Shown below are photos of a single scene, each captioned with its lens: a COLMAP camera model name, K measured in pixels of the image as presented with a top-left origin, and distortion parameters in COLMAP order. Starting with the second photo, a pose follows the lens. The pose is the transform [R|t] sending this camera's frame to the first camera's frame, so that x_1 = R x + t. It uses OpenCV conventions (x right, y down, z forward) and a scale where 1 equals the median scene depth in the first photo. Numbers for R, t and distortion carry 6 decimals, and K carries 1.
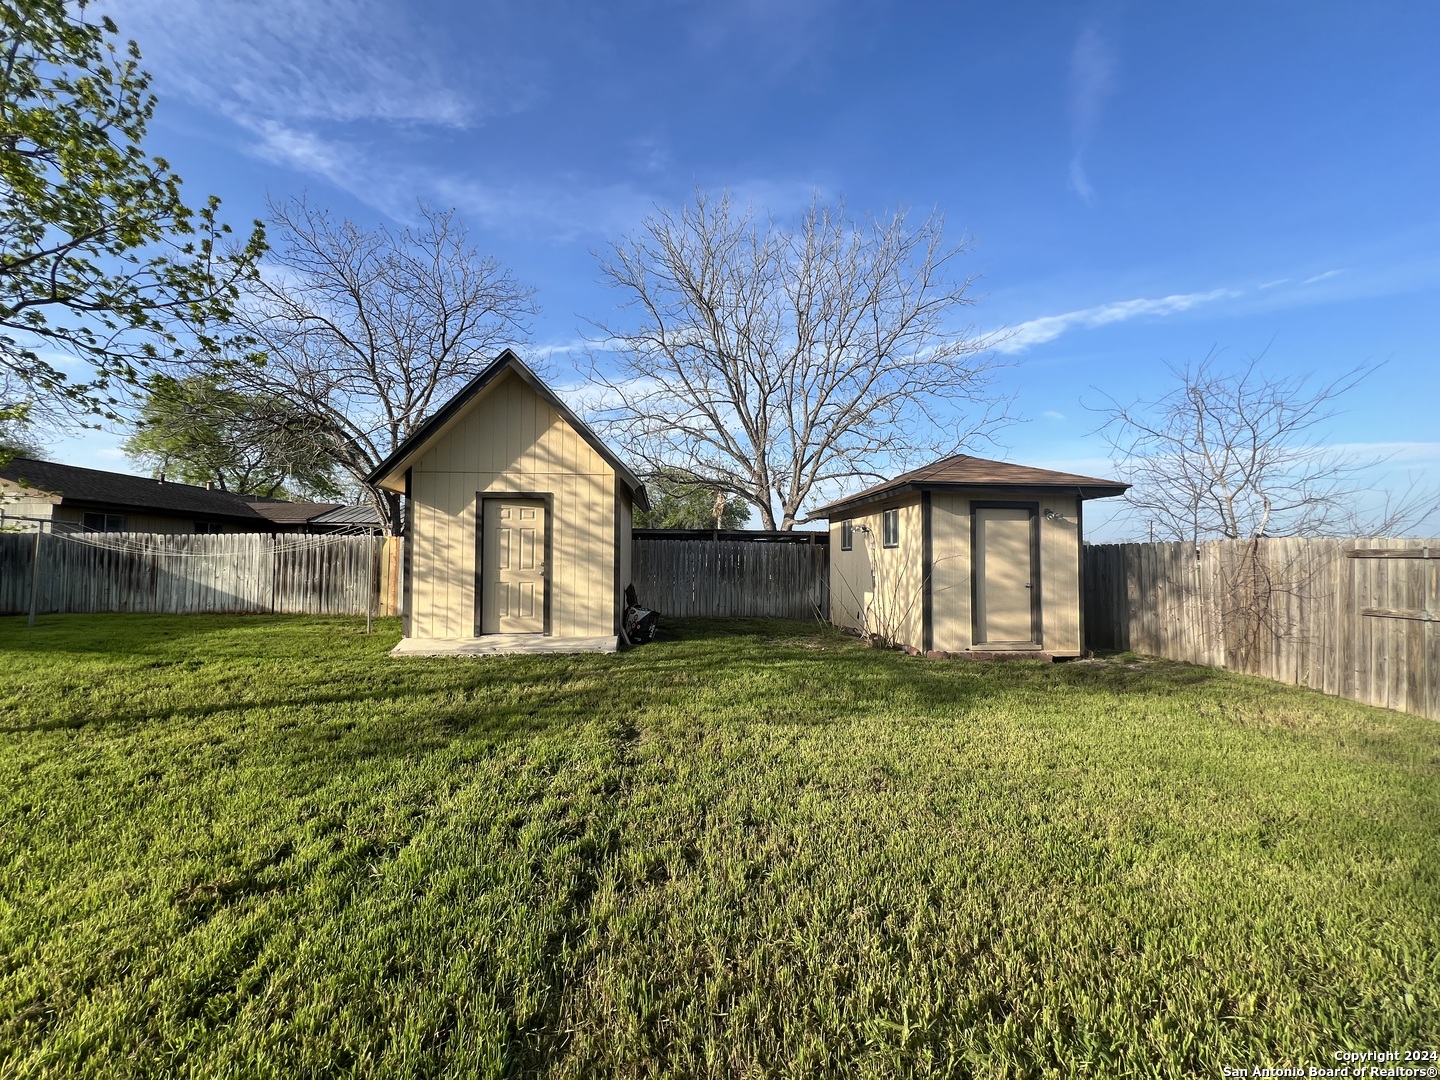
lens RADIAL K [[570.2, 0, 720.0], [0, 570.2, 540.0], [0, 0, 1]] dist [-0.001567, 0.000135]
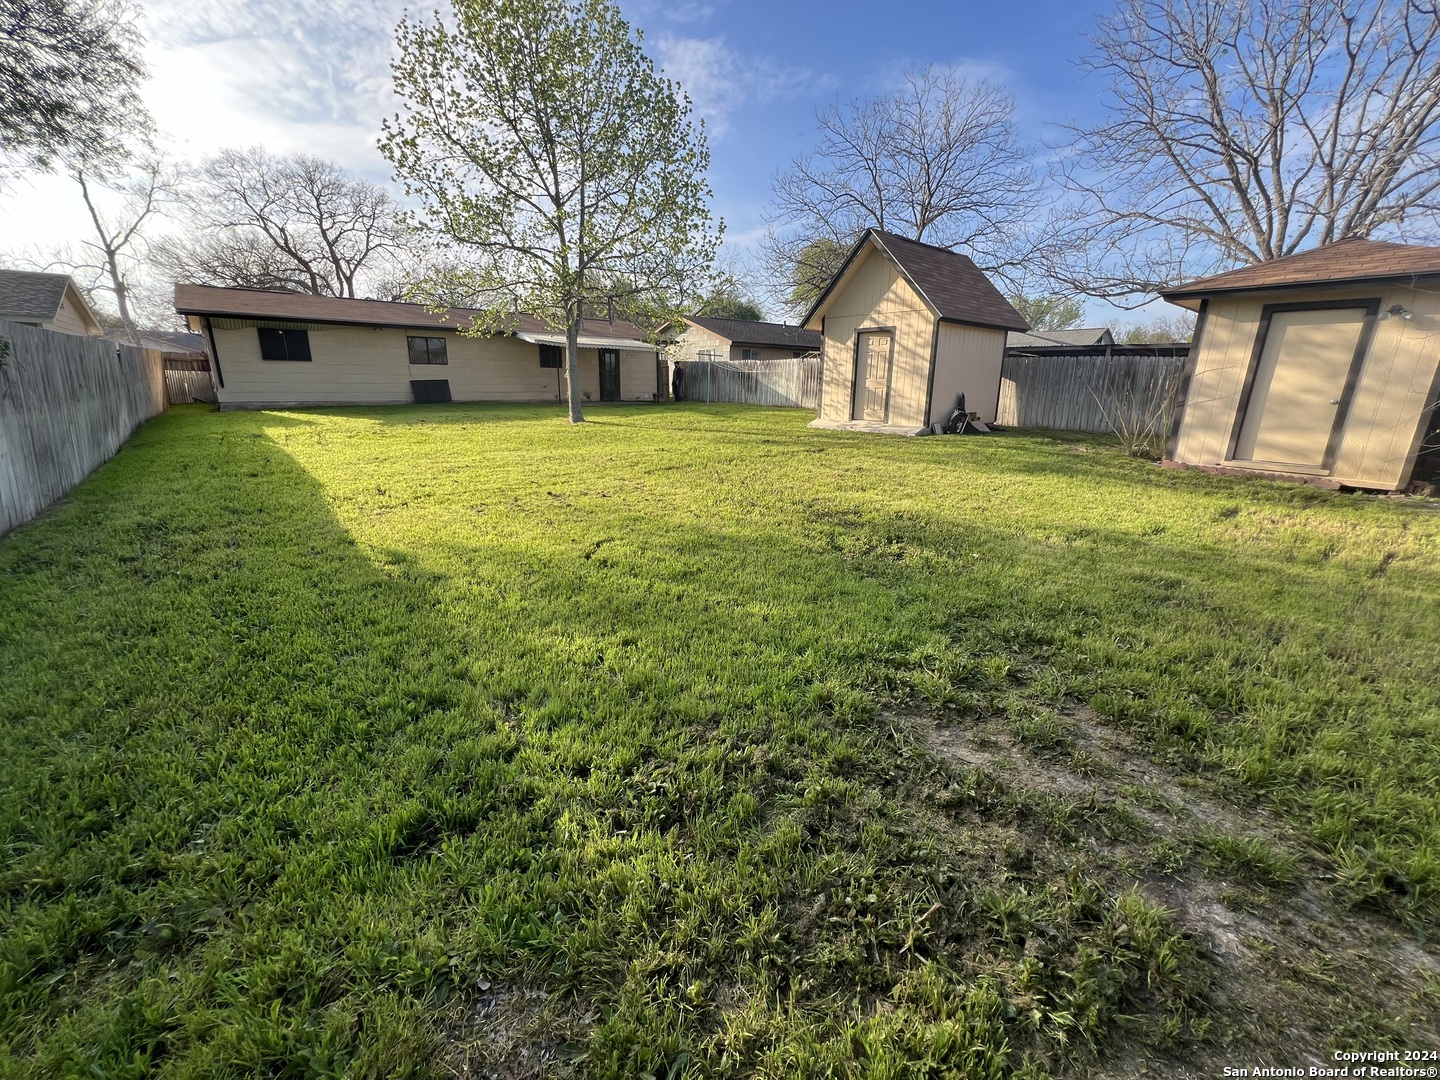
lens RADIAL K [[570.2, 0, 720.0], [0, 570.2, 540.0], [0, 0, 1]] dist [-0.001567, 0.000135]
pose [[0.576123, 0.227674, -0.785014, 0.734250], [0.017034, 0.956870, 0.290018, 0.013475], [0.817185, -0.180458, 0.547397, -0.287021]]
